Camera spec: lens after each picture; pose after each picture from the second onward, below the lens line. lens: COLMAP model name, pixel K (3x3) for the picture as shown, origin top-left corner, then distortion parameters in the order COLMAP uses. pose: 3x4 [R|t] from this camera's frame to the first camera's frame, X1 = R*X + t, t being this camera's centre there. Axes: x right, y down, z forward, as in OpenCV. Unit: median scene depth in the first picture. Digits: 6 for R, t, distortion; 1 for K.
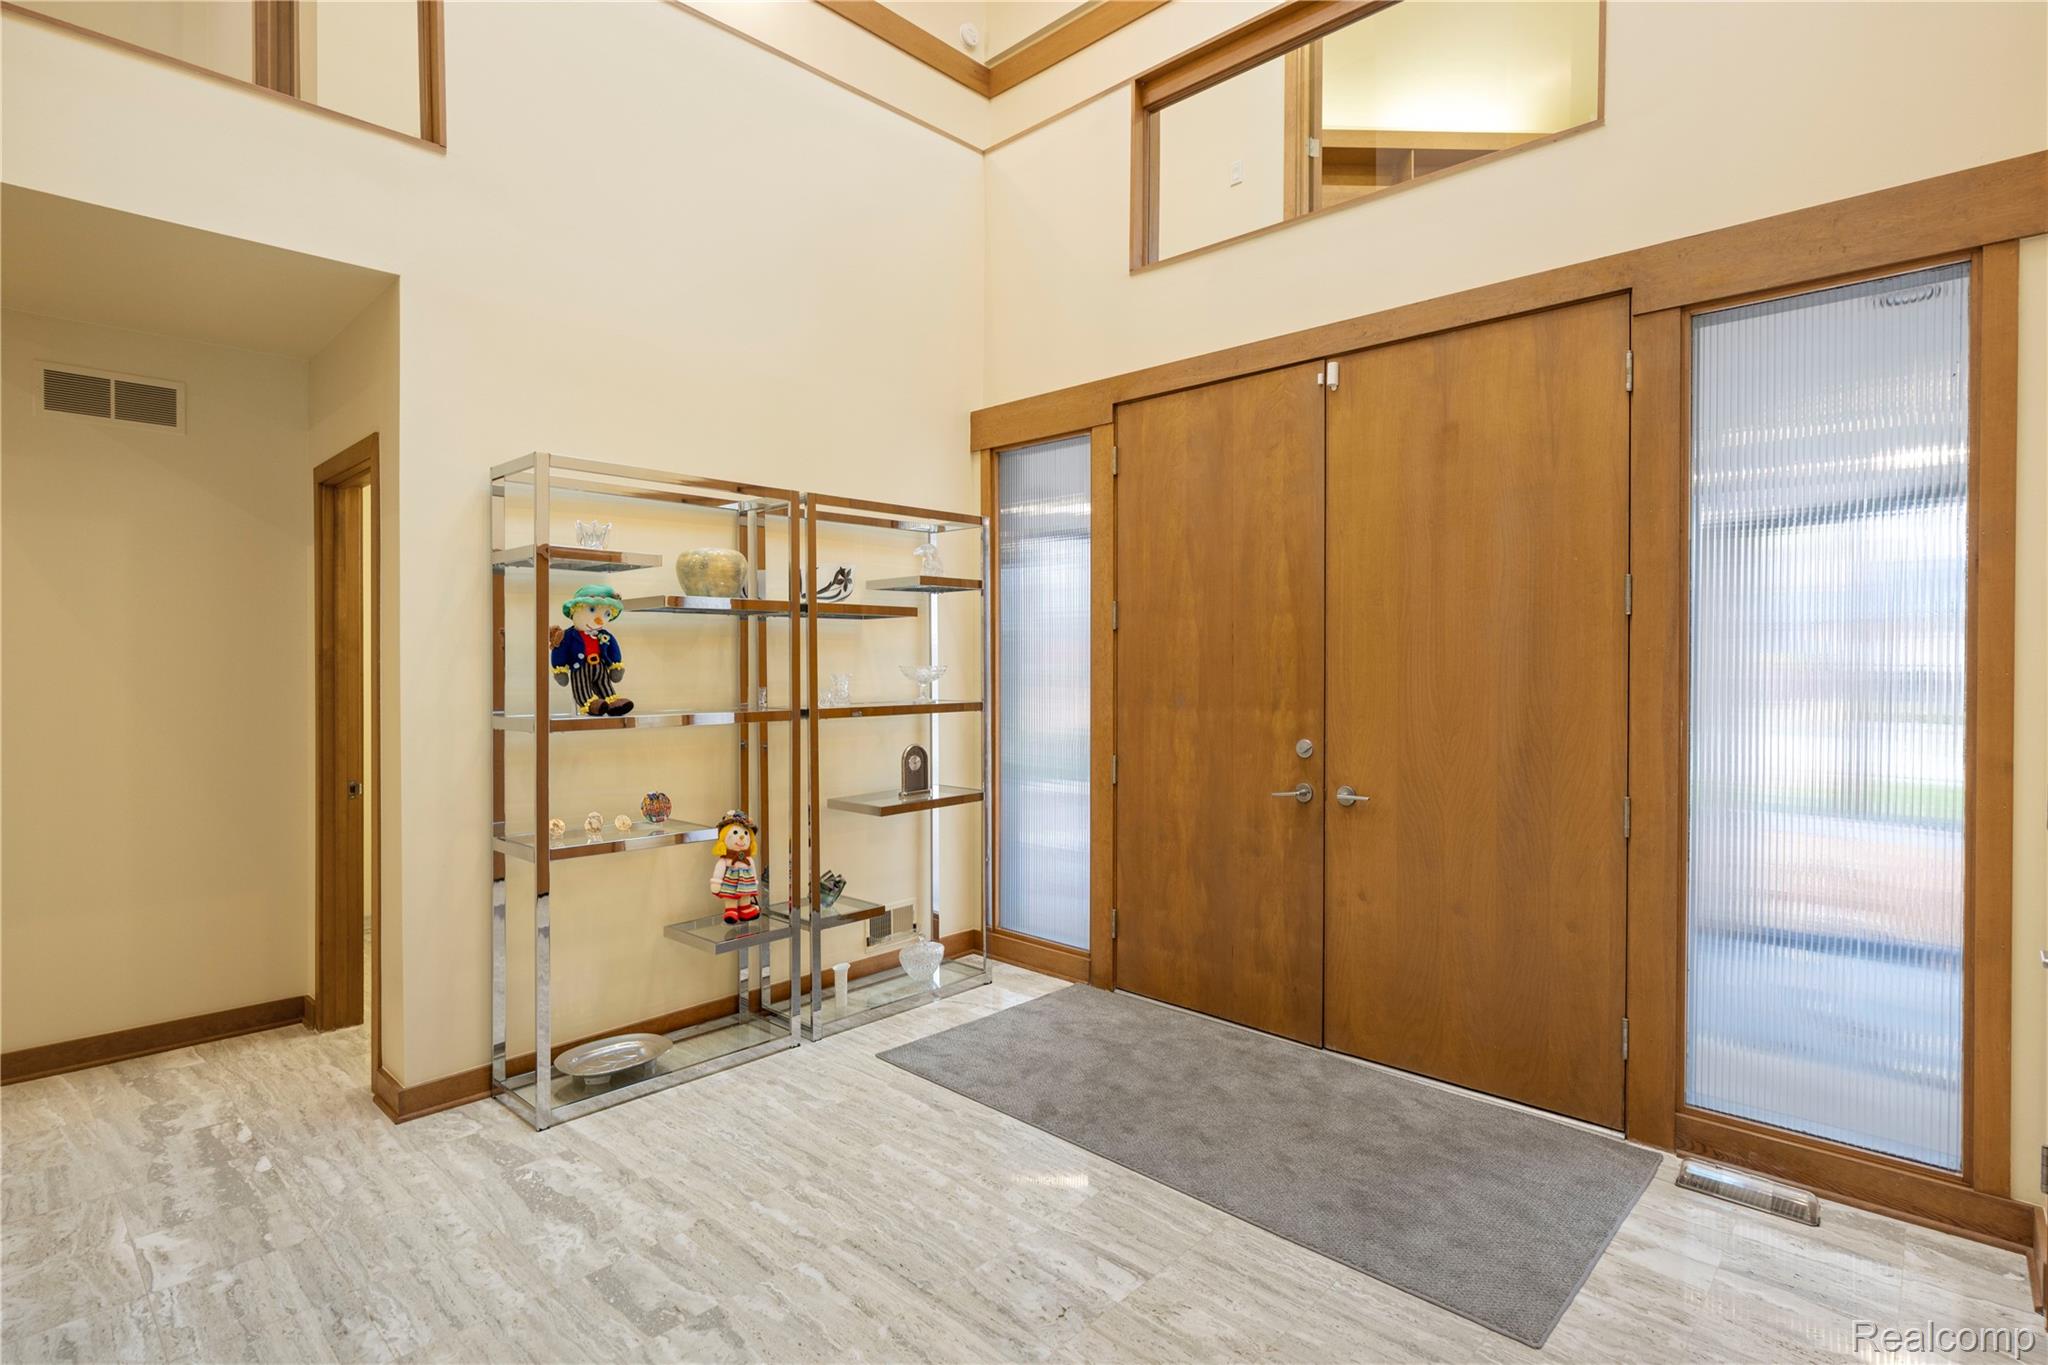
lens RADIAL K [[991.8, 0, 1028.3], [0, 991.8, 705.3], [0, 0, 1]] dist [-0.026519, 0.000107]
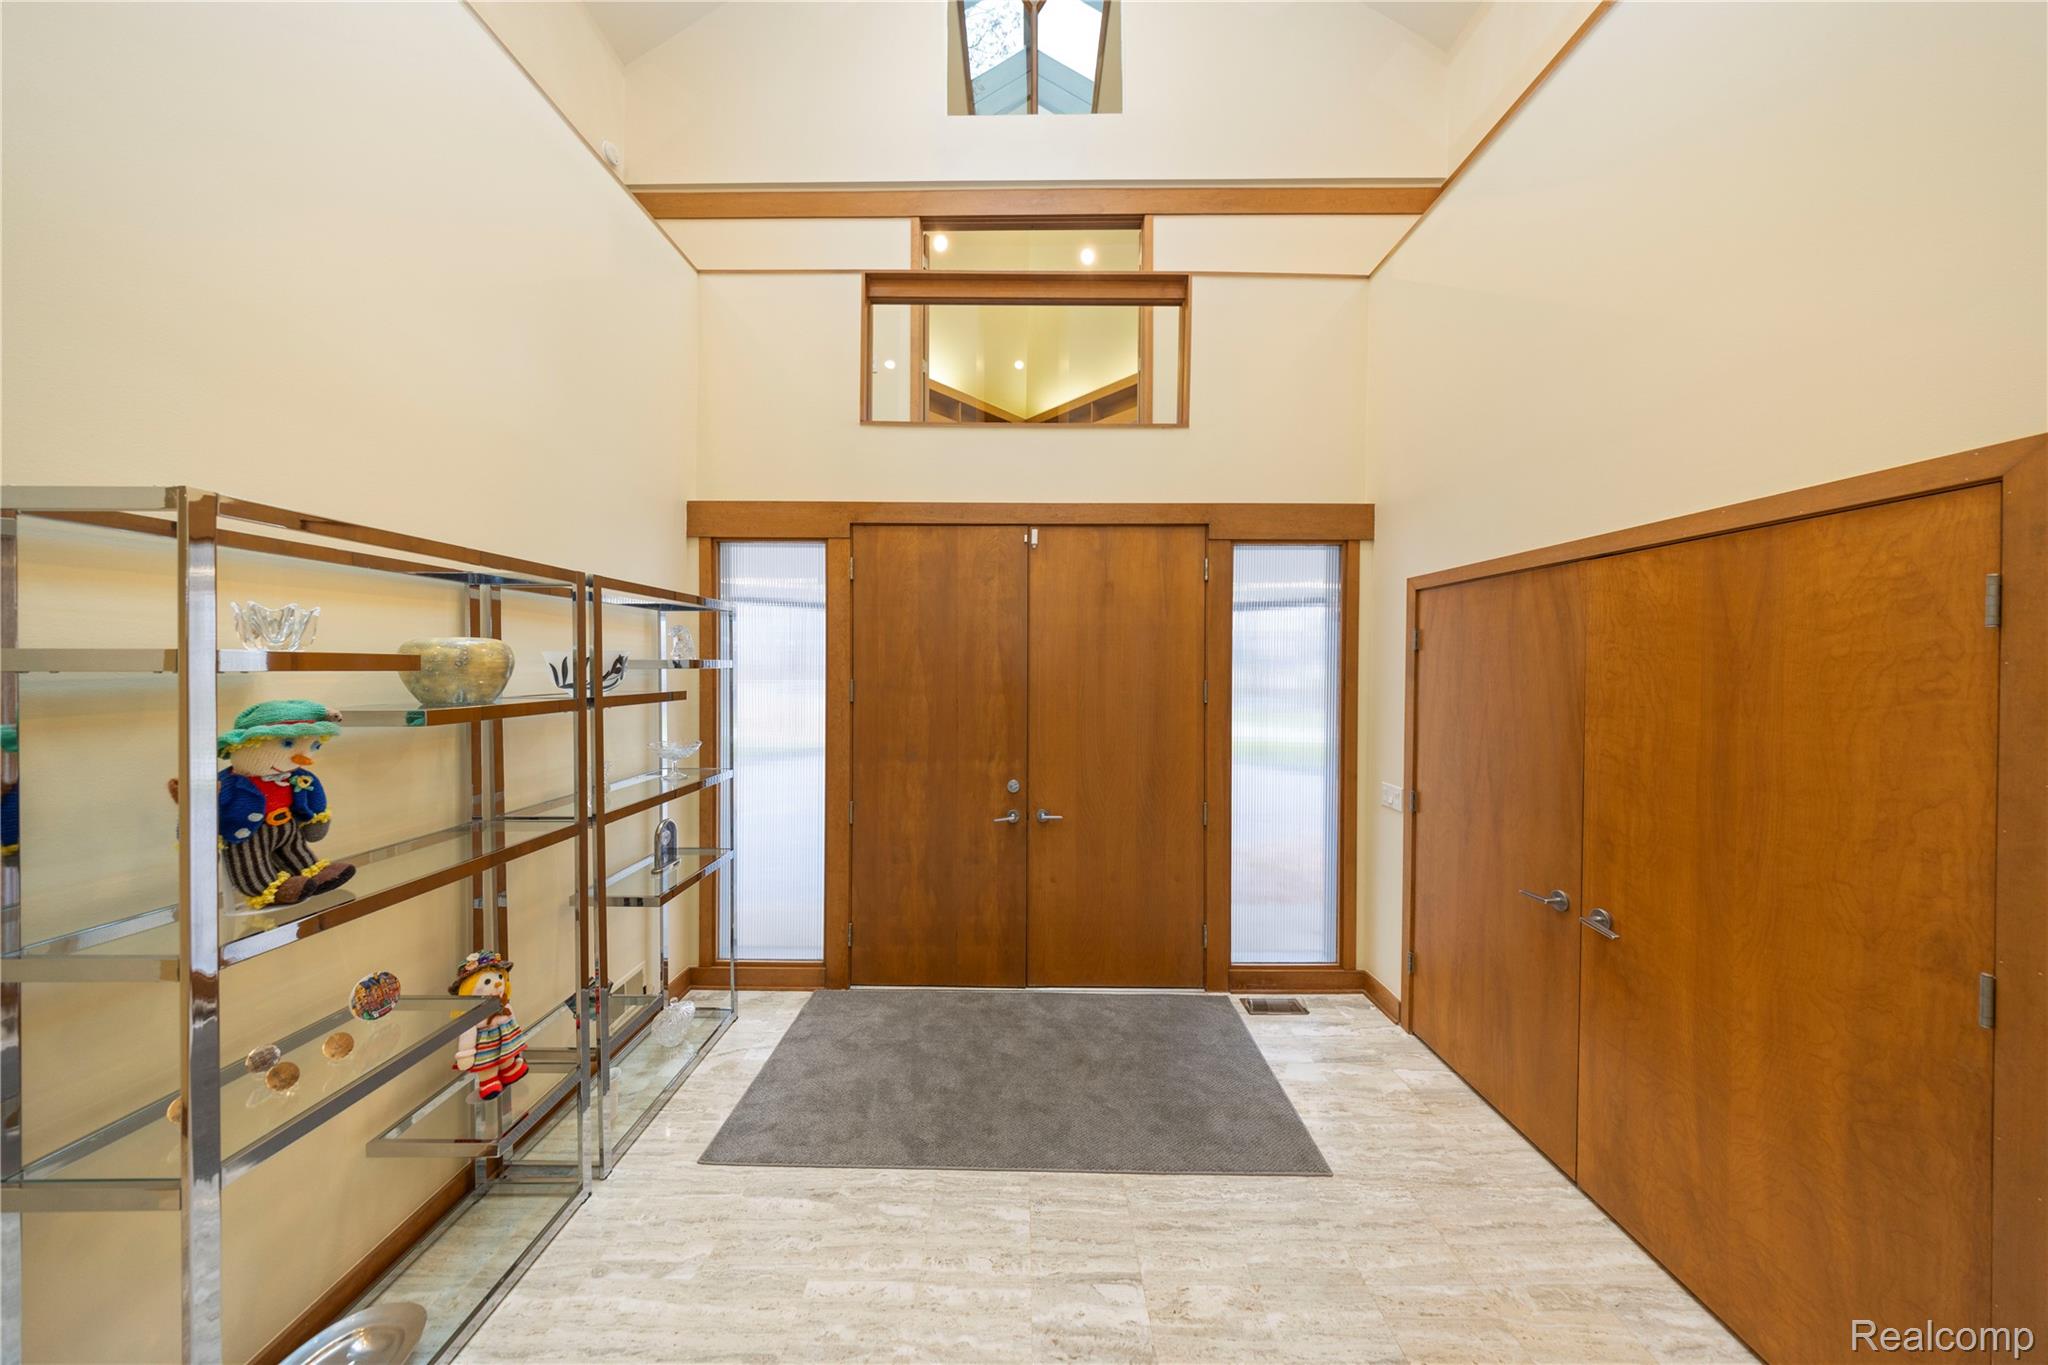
lens RADIAL K [[597.8, 0, 1026.3], [0, 597.8, 673.3], [0, 0, 1]] dist [-0.008044, 0.001977]
pose [[0.730011, -0.007131, 0.683398, -0.316097], [0.022257, 0.999663, -0.013344, -0.113776], [-0.683073, 0.024951, 0.729924, 0.342289]]
